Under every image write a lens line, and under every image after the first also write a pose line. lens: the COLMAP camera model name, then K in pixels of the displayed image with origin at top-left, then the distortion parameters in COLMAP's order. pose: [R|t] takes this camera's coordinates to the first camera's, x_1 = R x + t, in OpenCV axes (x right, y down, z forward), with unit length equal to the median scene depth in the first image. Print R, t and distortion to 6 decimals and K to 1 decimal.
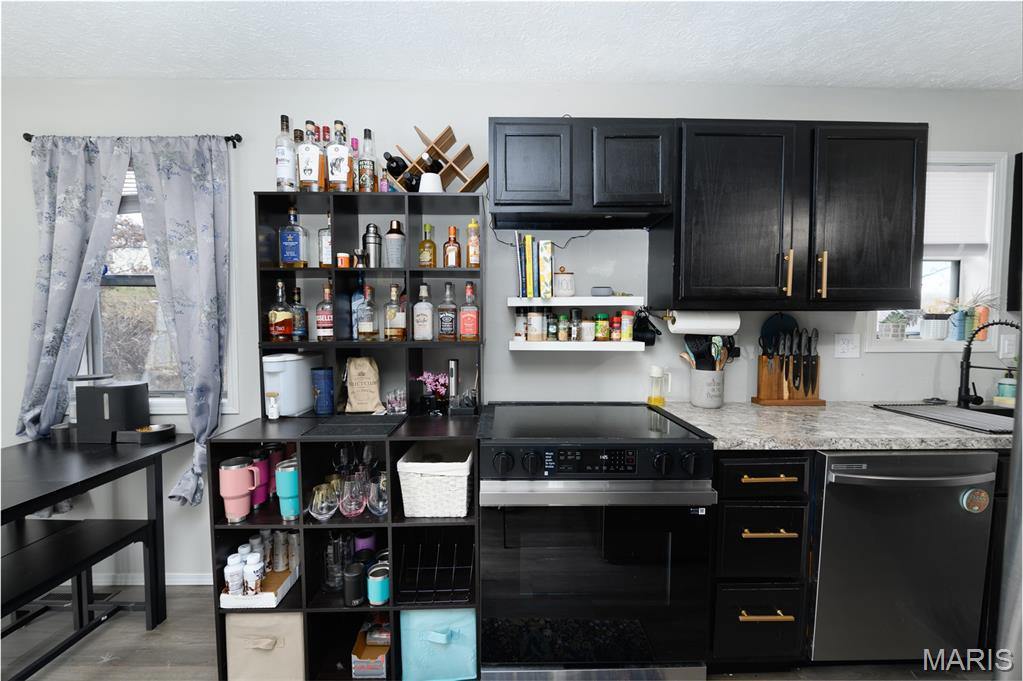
lens RADIAL K [[411.9, 0, 507.2], [0, 411.9, 339.8], [0, 0, 1]] dist [-0.007248, 0.000022]
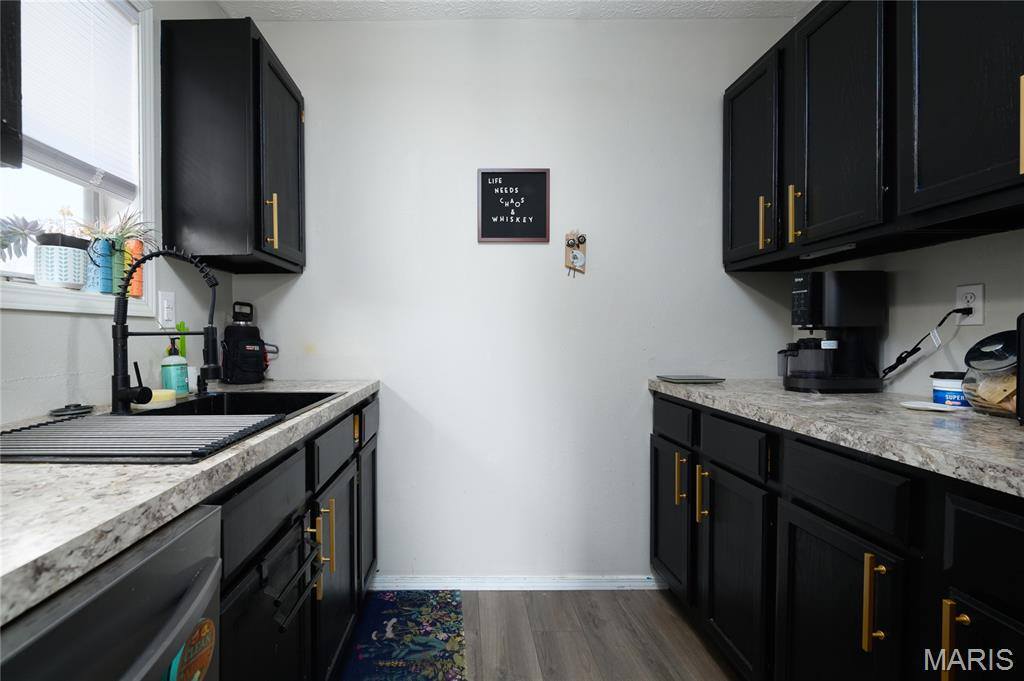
lens RADIAL K [[441.0, 0, 453.7], [0, 441.0, 346.8], [0, 0, 1]] dist [-0.010729, -0.000467]
pose [[0.038398, -0.024953, 0.998951, 0.601265], [0.043282, 0.998791, 0.023286, 0.090653], [-0.998325, 0.042342, 0.039431, 0.574906]]
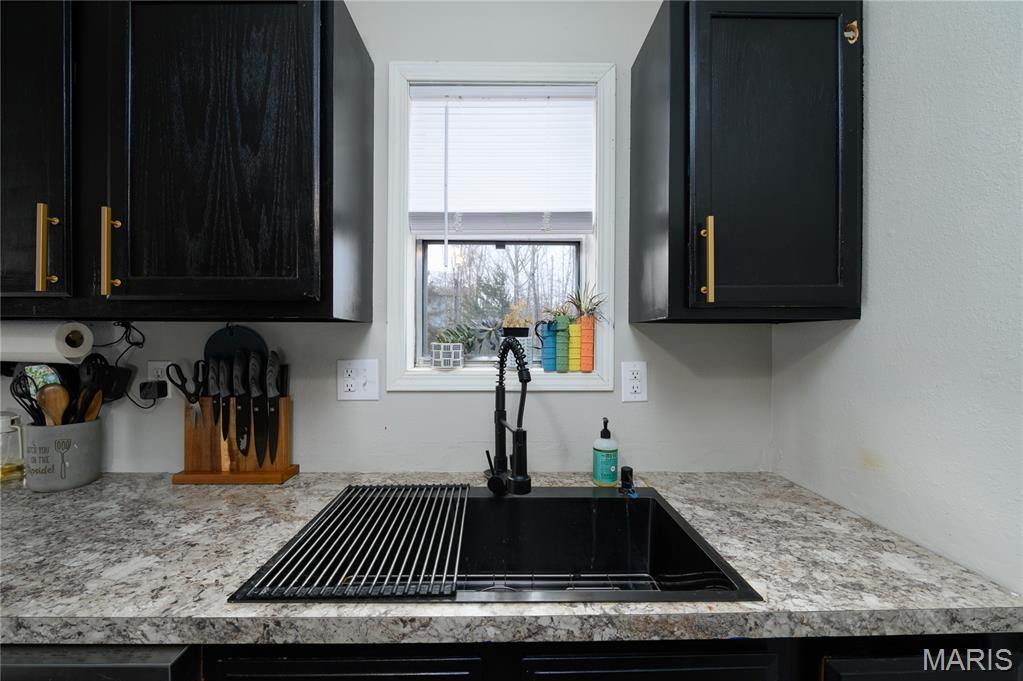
lens RADIAL K [[411.9, 0, 514.1], [0, 411.9, 338.3], [0, 0, 1]] dist [-0.007248, 0.000022]
pose [[0.999997, 0.002174, -0.000735, 1.204252], [-0.002198, 0.999406, -0.034393, -0.029184], [0.000660, 0.034394, 0.999408, 0.447649]]
